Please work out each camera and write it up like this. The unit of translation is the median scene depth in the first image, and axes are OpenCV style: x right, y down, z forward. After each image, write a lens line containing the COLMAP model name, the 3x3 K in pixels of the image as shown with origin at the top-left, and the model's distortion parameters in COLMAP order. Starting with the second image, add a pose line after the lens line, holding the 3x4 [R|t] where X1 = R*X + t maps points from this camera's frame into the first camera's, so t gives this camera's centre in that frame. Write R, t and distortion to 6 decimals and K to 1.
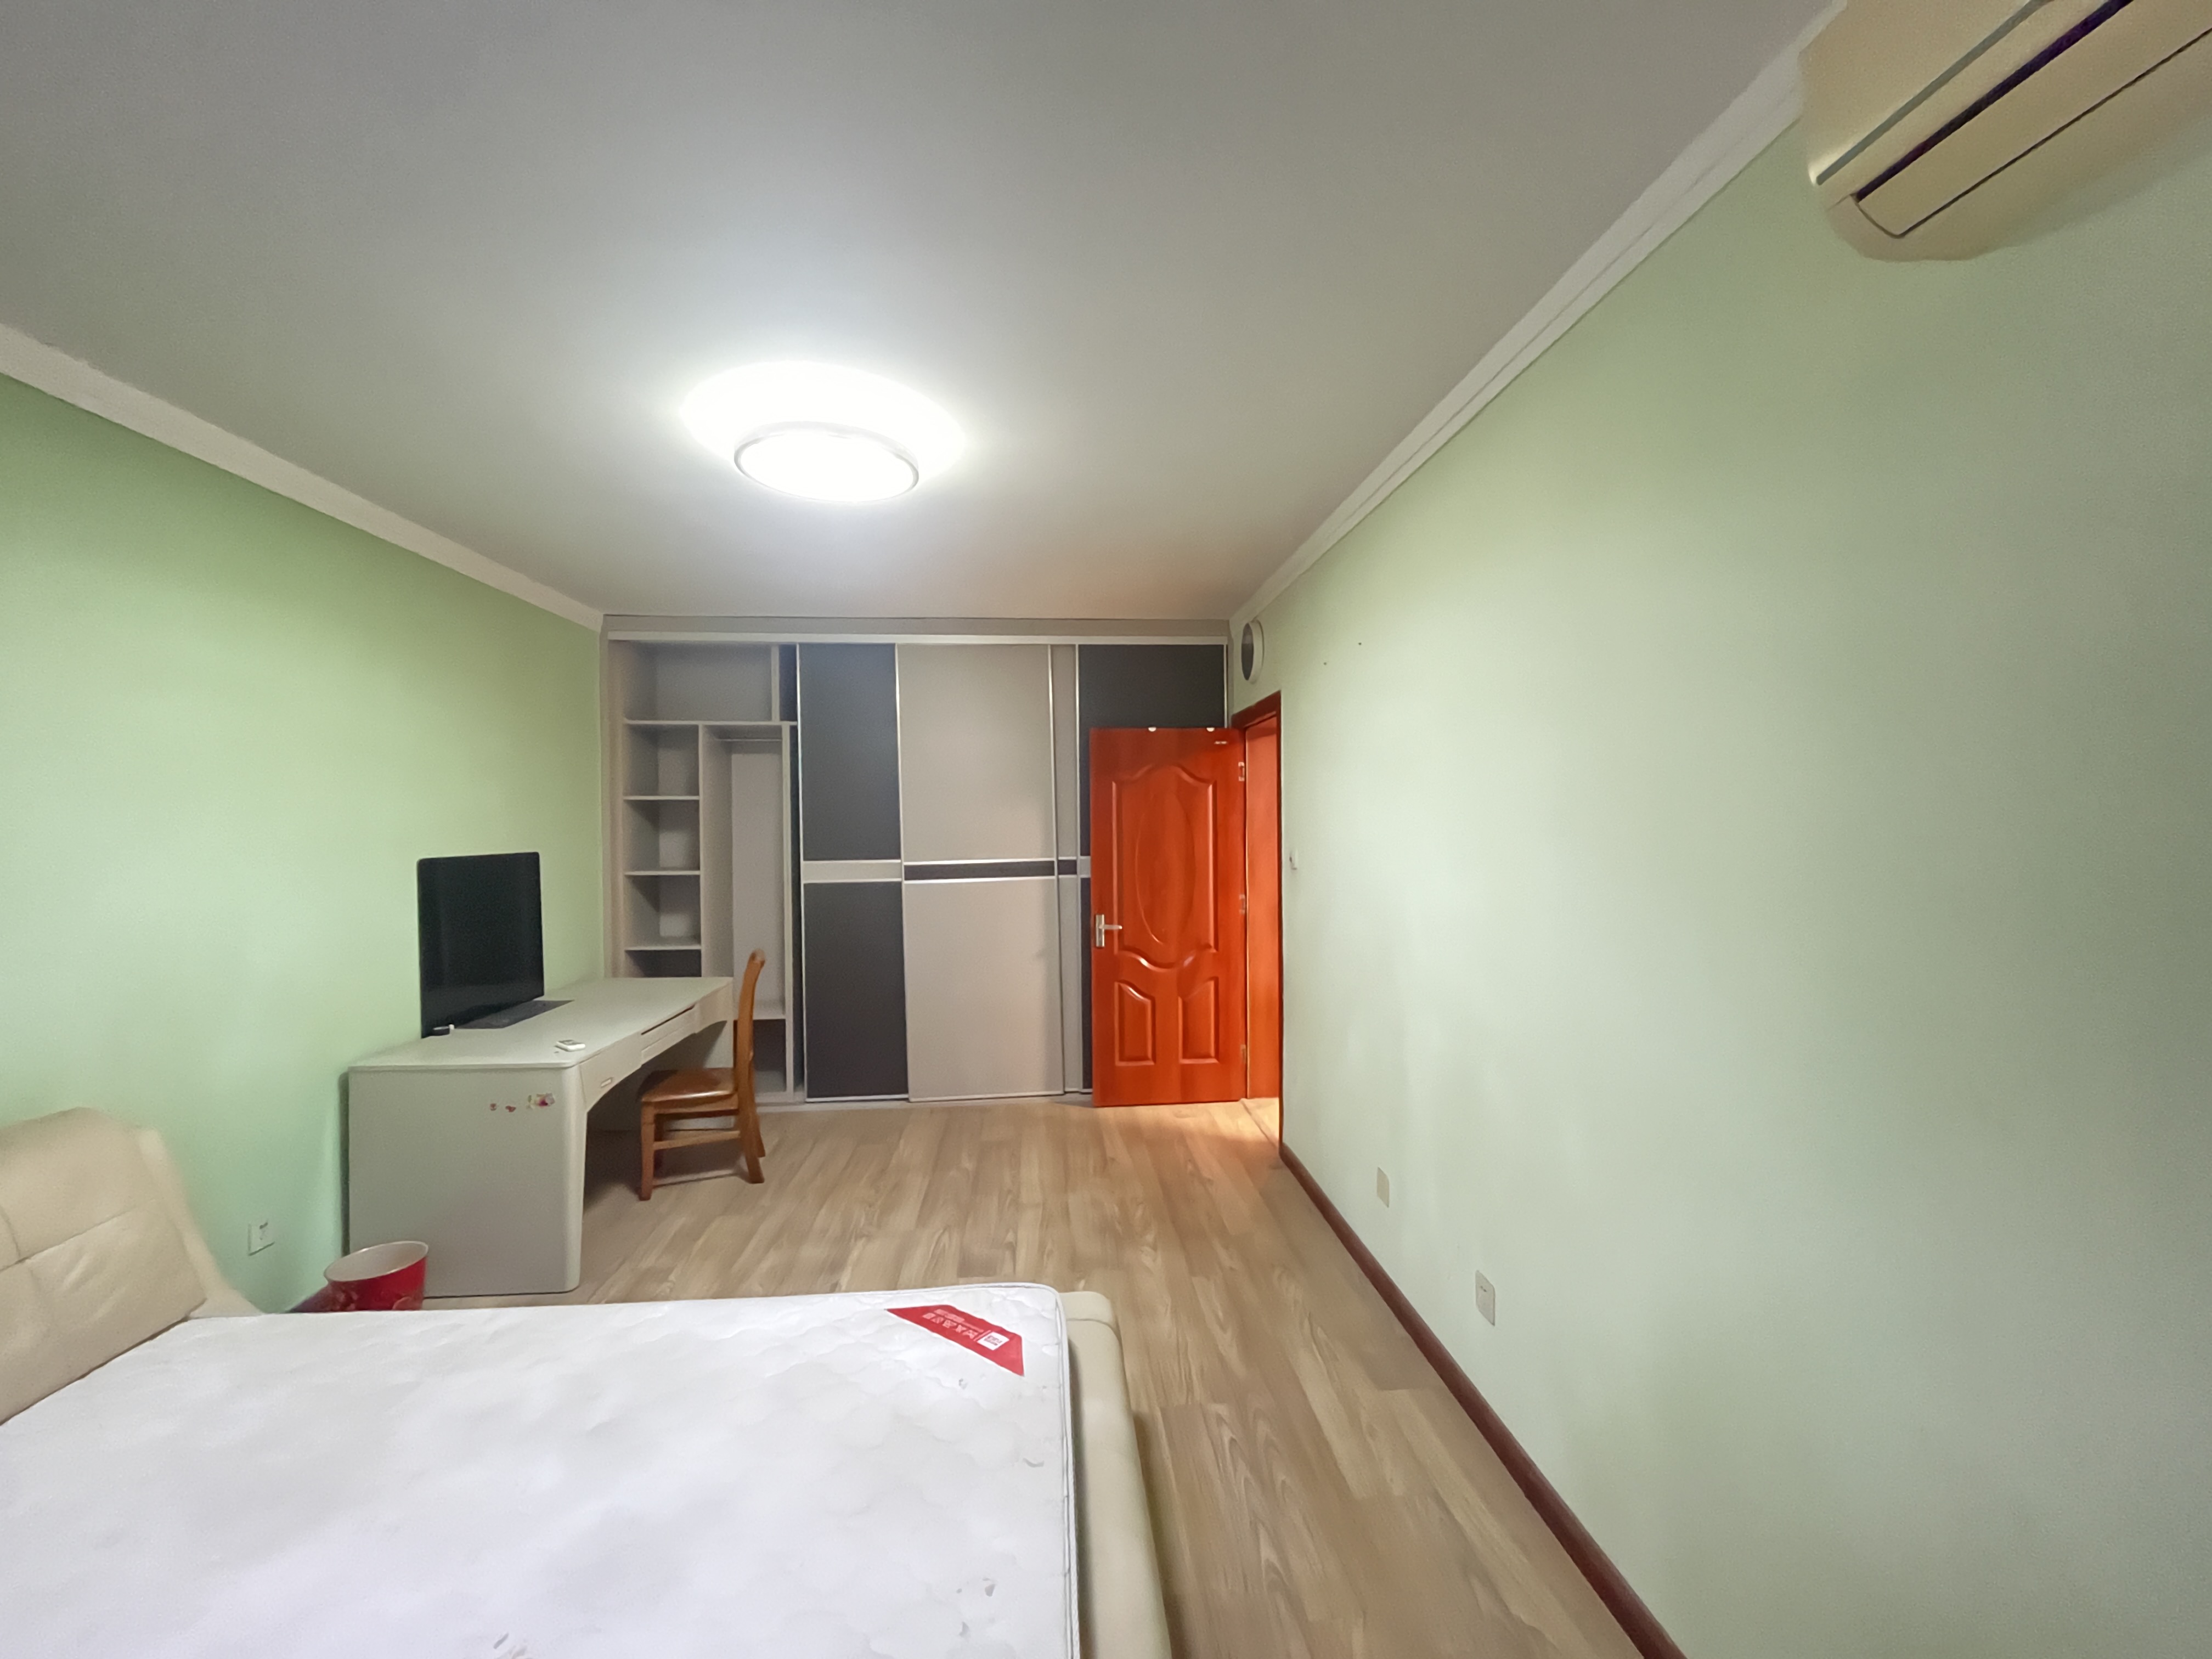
lens RADIAL K [[889.7, 0, 1103.0], [0, 889.7, 823.9], [0, 0, 1]] dist [-0.003168, -0.000417]
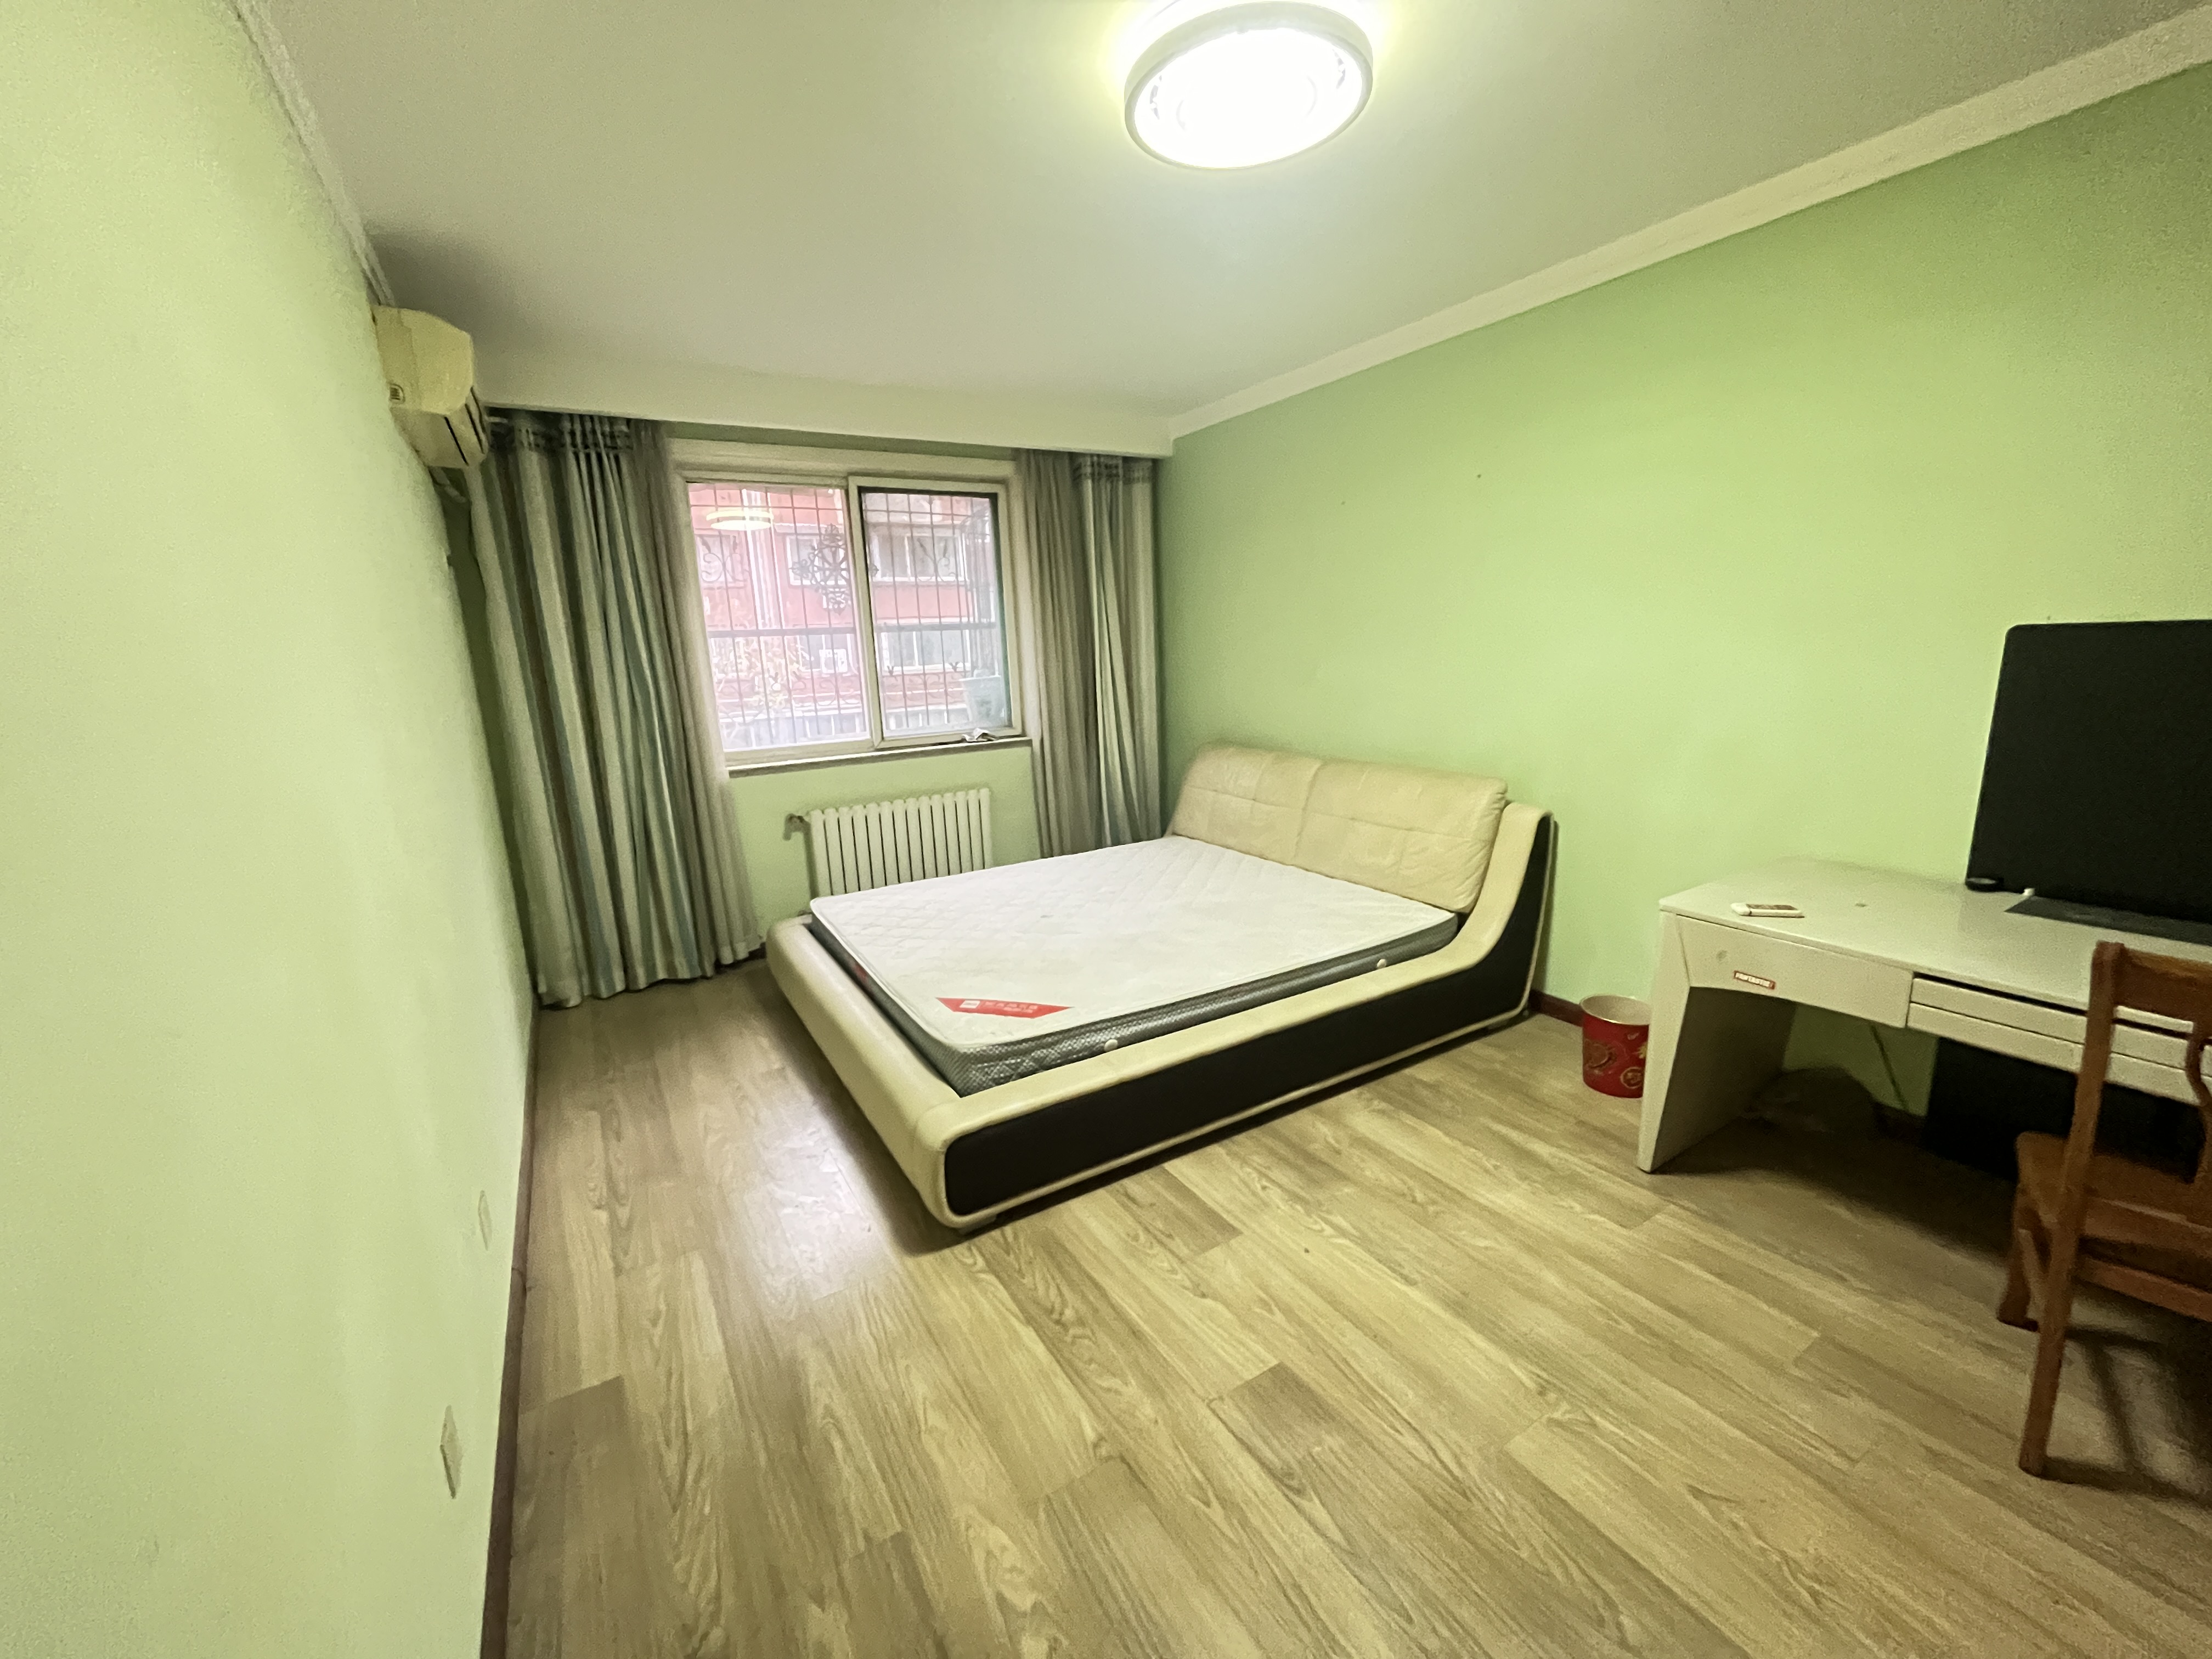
lens RADIAL K [[889.7, 0, 1106.4], [0, 889.7, 831.6], [0, 0, 1]] dist [-0.003168, -0.000417]
pose [[-0.890065, 0.140915, -0.433507, 0.150329], [0.050099, 0.975497, 0.214231, 0.014247], [0.453073, 0.168961, -0.875315, 1.347160]]
